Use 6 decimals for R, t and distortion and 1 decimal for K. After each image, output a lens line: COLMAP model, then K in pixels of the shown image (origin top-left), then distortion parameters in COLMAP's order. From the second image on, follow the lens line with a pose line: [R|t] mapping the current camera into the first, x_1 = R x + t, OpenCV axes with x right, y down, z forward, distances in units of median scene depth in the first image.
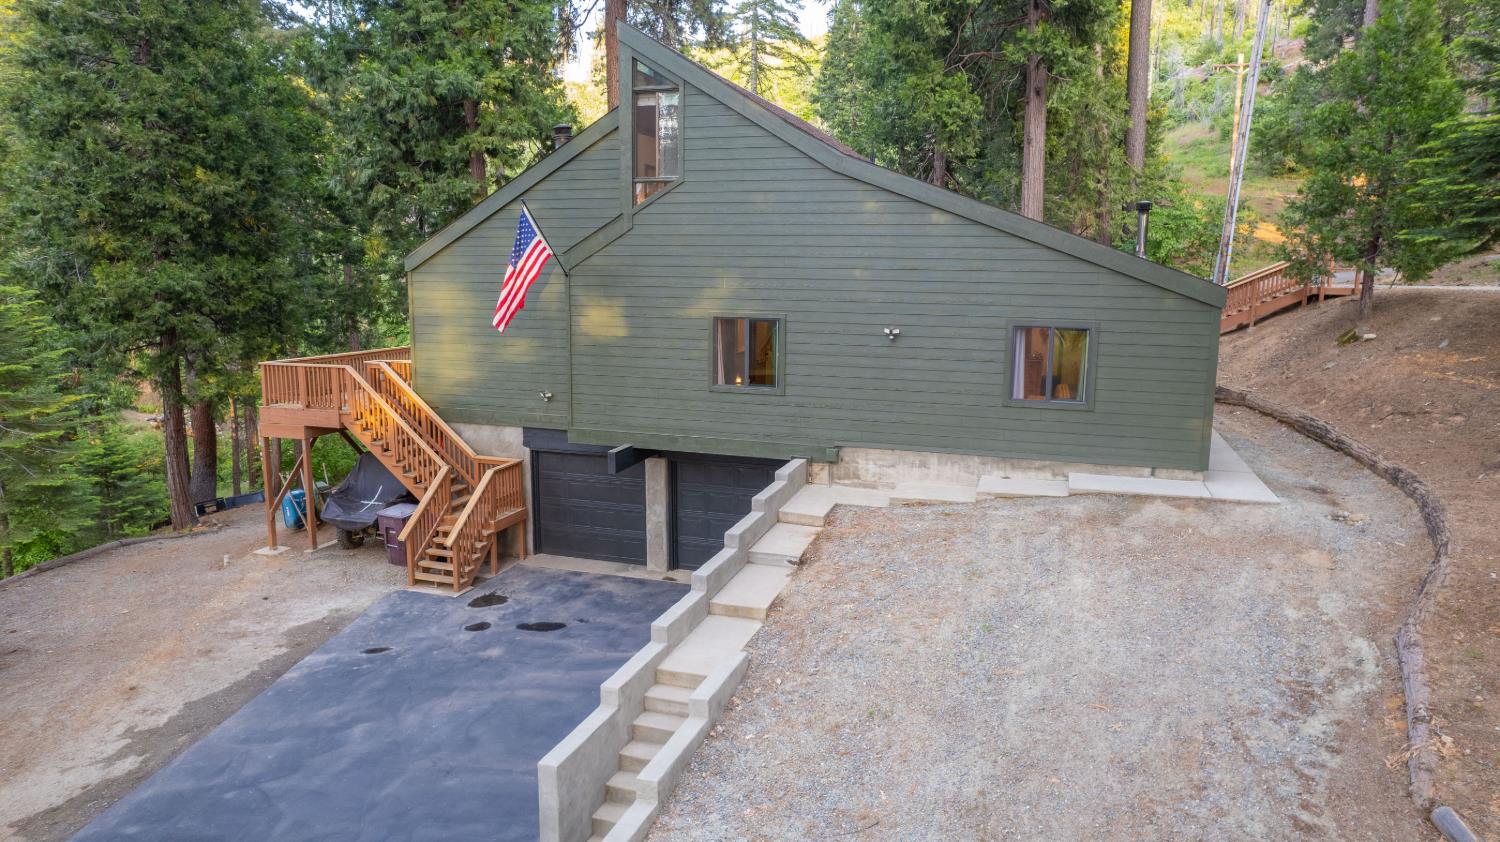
lens RADIAL K [[955.4, 0, 750.0], [0, 955.4, 421.0], [0, 0, 1]] dist [-0.074102, 0.059686]
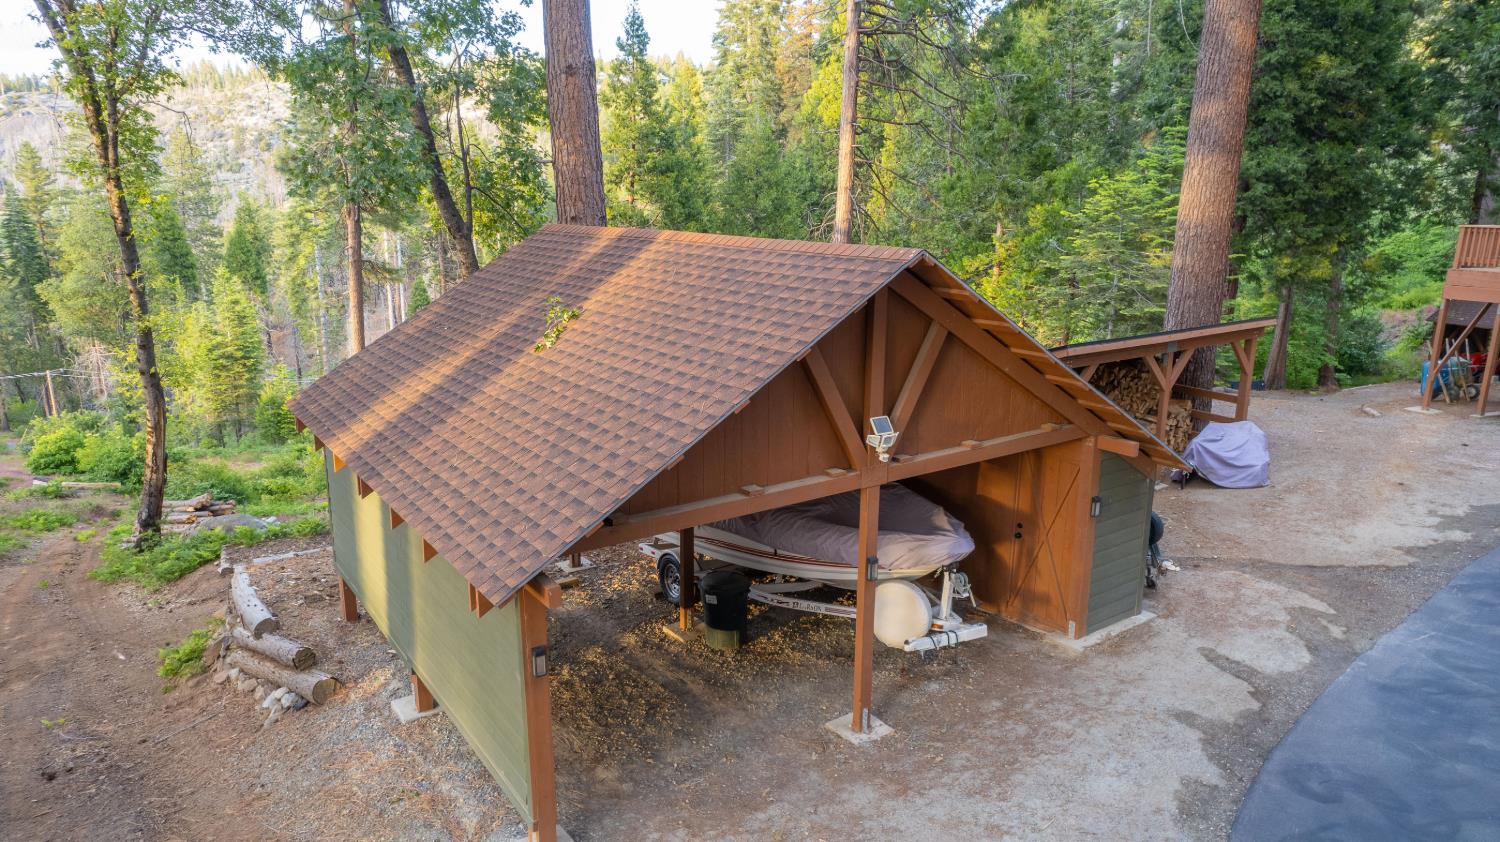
lens RADIAL K [[955.4, 0, 750.0], [0, 955.4, 421.0], [0, 0, 1]] dist [-0.074102, 0.059686]
pose [[0.659975, 0.179161, -0.729613, -0.232107], [-0.124043, 0.983806, 0.129376, 0.102193], [0.740977, 0.005118, 0.671511, -0.229446]]
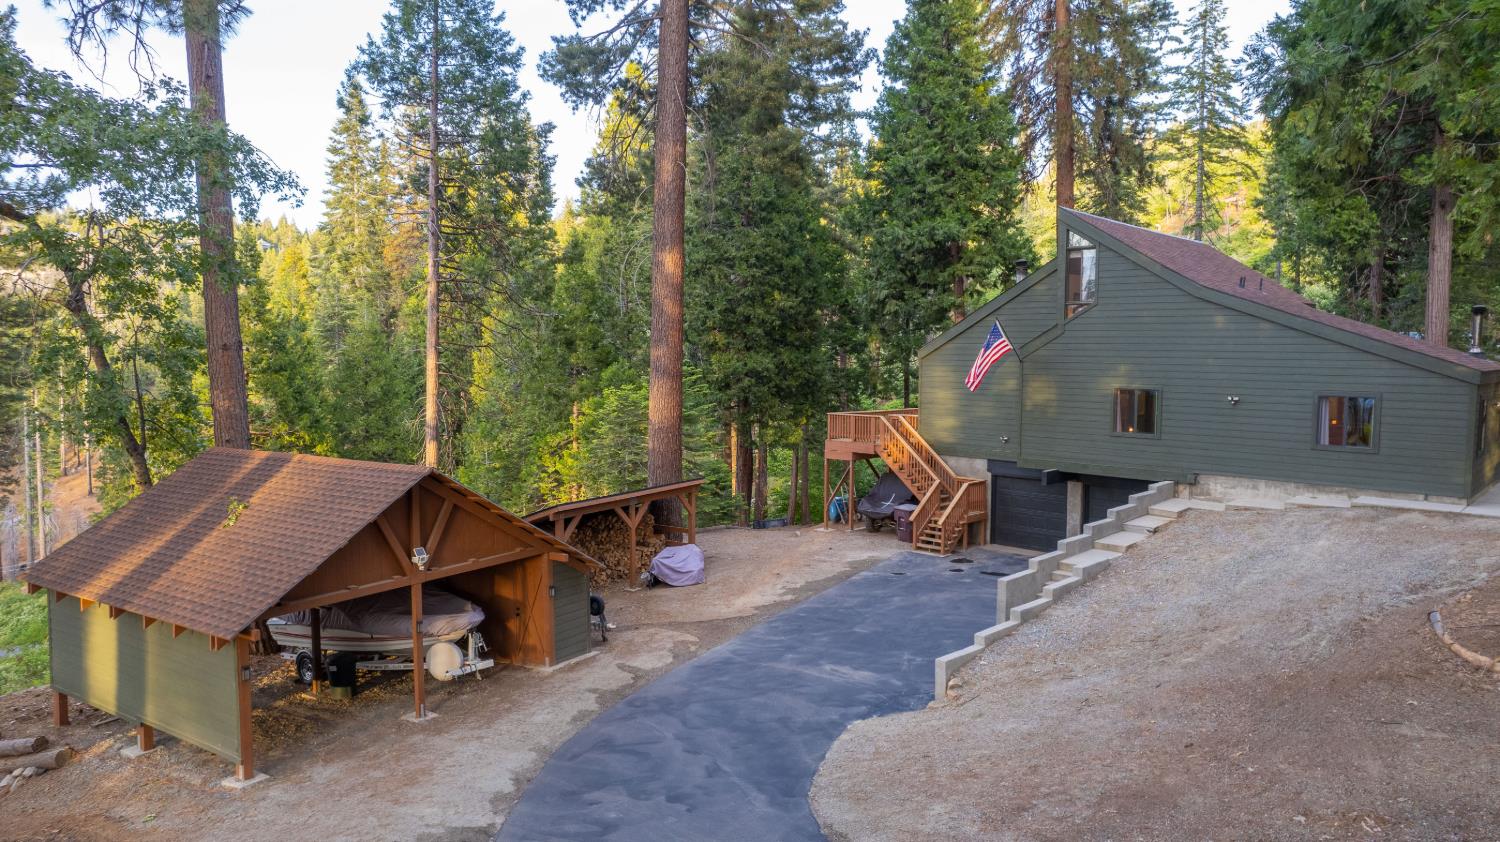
lens RADIAL K [[955.4, 0, 750.0], [0, 955.4, 421.0], [0, 0, 1]] dist [-0.074102, 0.059686]
pose [[0.894749, 0.028580, -0.445655, 0.093184], [-0.070001, 0.994589, -0.076759, 0.081761], [0.441050, 0.099876, 0.891908, -0.502959]]
